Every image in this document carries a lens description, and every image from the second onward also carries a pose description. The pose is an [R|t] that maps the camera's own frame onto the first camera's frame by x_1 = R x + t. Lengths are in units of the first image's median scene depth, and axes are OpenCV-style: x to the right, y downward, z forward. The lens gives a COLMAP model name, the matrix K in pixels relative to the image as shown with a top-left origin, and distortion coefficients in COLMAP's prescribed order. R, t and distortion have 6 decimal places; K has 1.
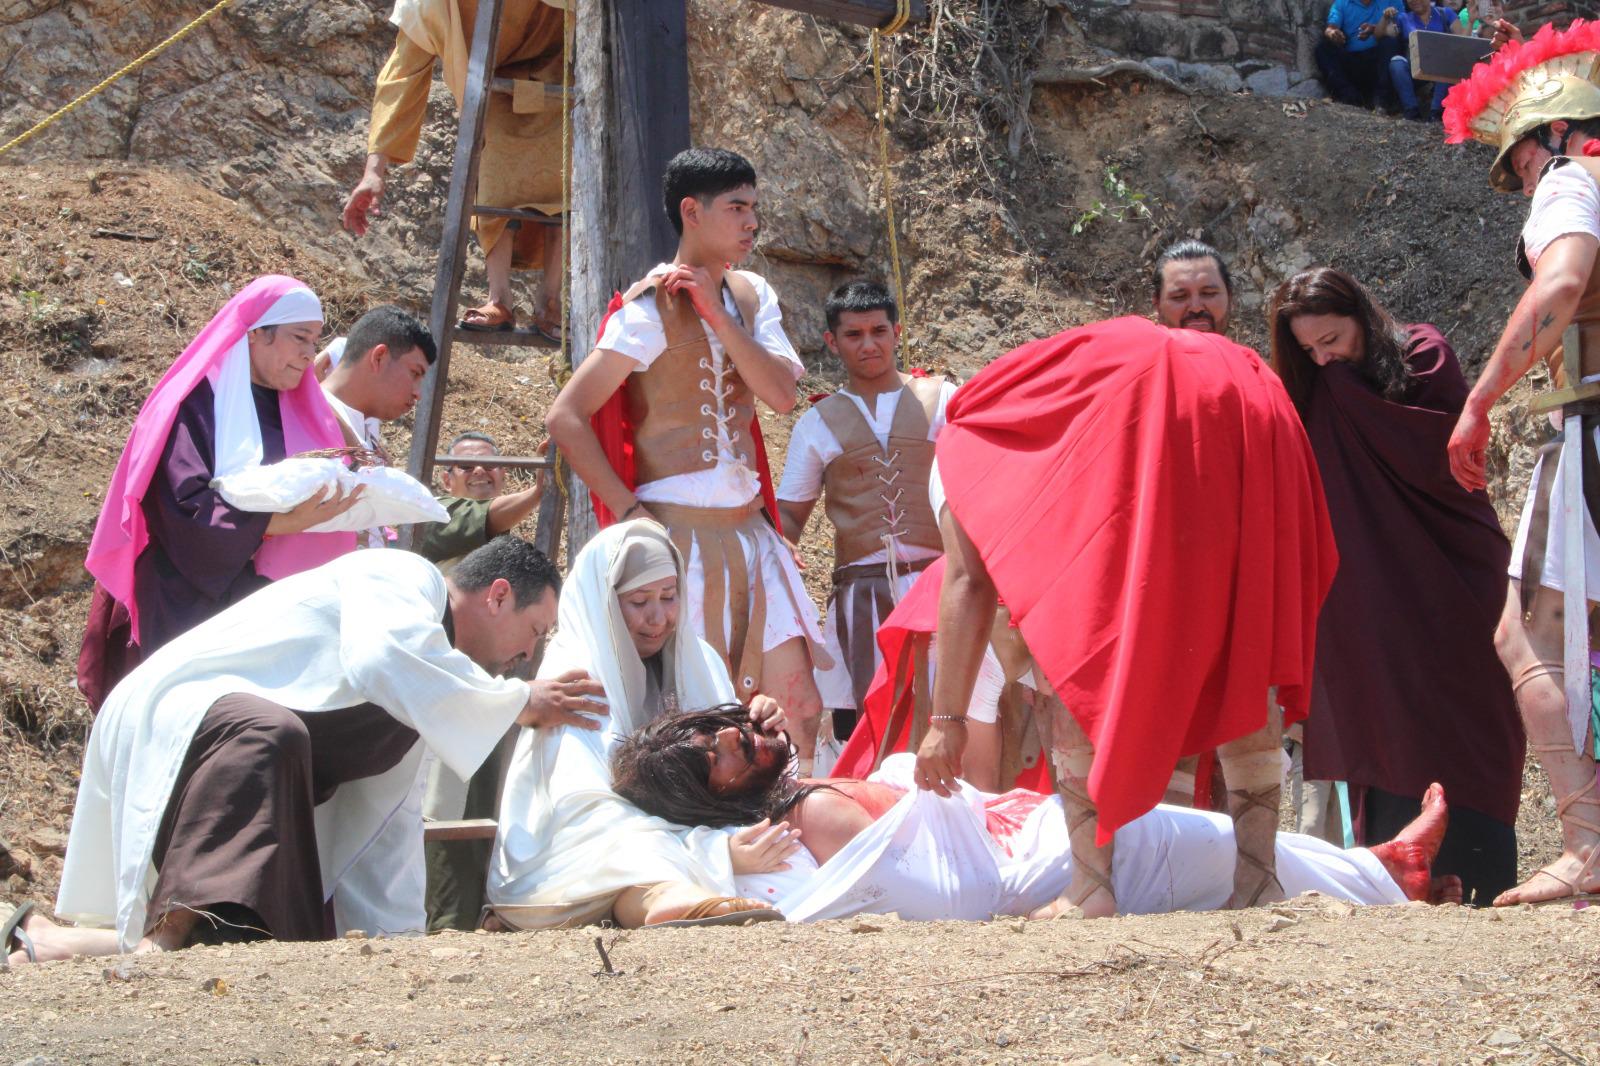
lens RADIAL K [[3488.6, 0, 800.0], [0, 3488.6, 533.0], [0, 0, 1]] dist [0.034269, 0.182023]
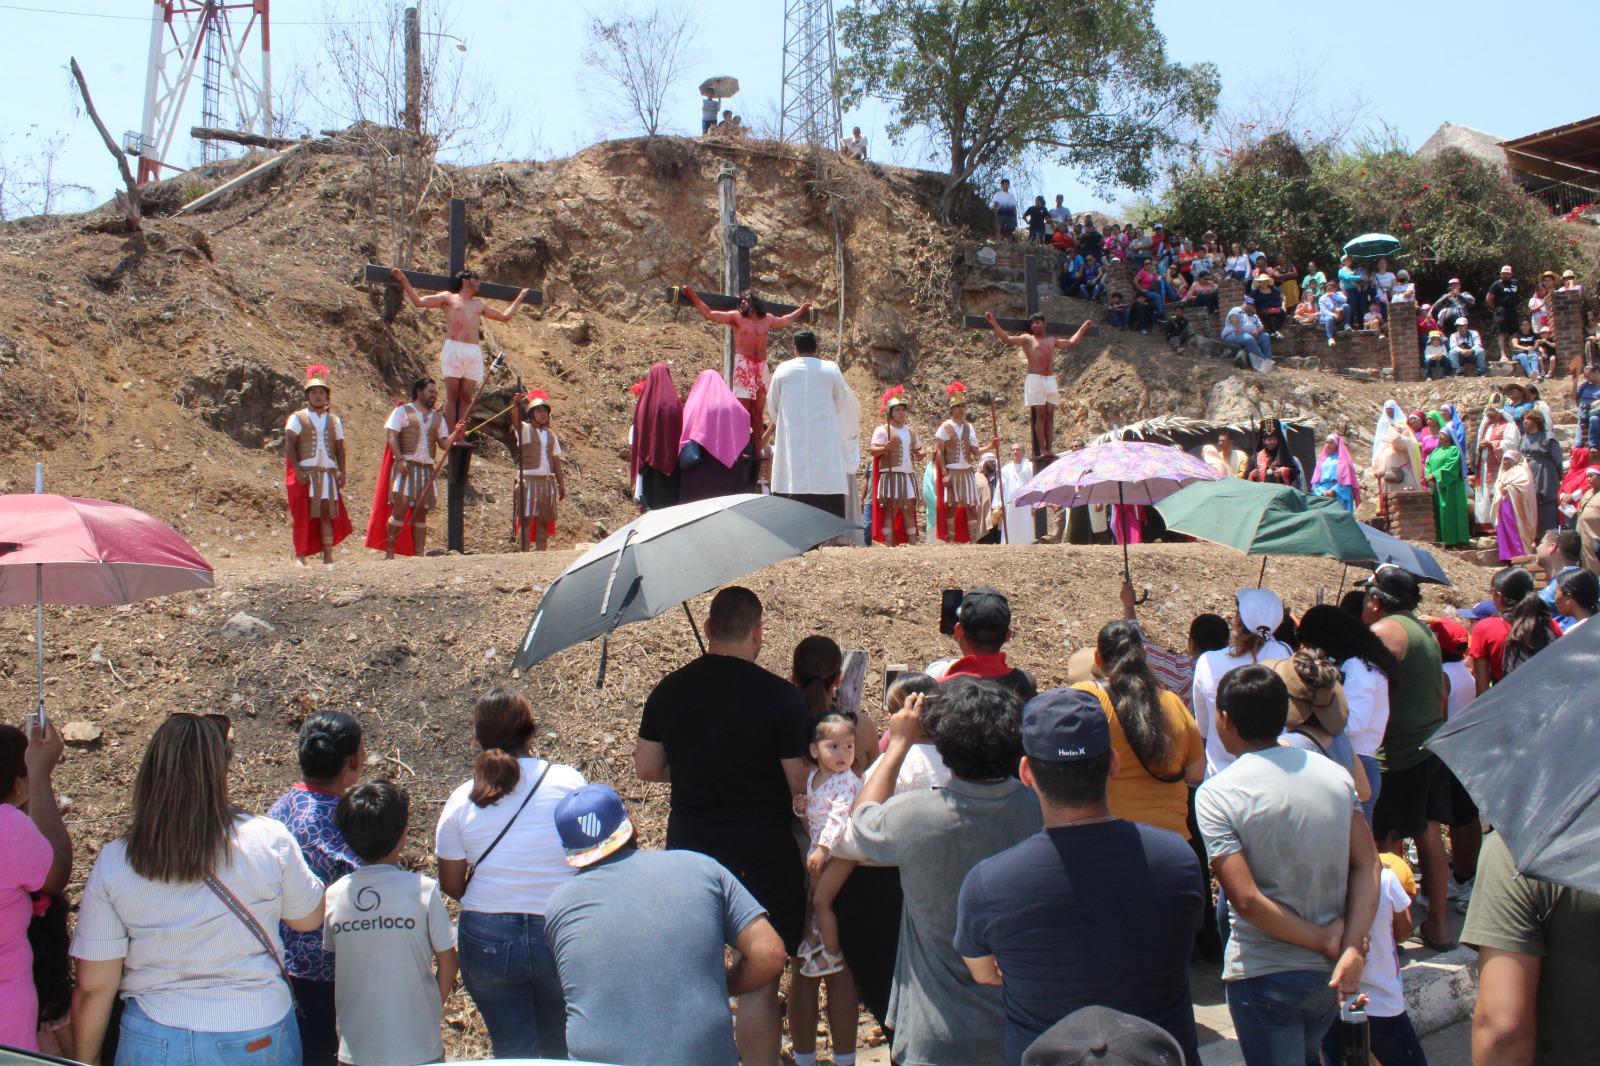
lens RADIAL K [[1324.3, 0, 800.0], [0, 1324.3, 533.0], [0, 0, 1]] dist [-0.173694, 0.152988]
pose [[0.988054, 0.011259, -0.153696, 0.114712], [0.002999, 0.995734, 0.092220, -0.022389], [0.154079, -0.091579, 0.983805, -0.220539]]
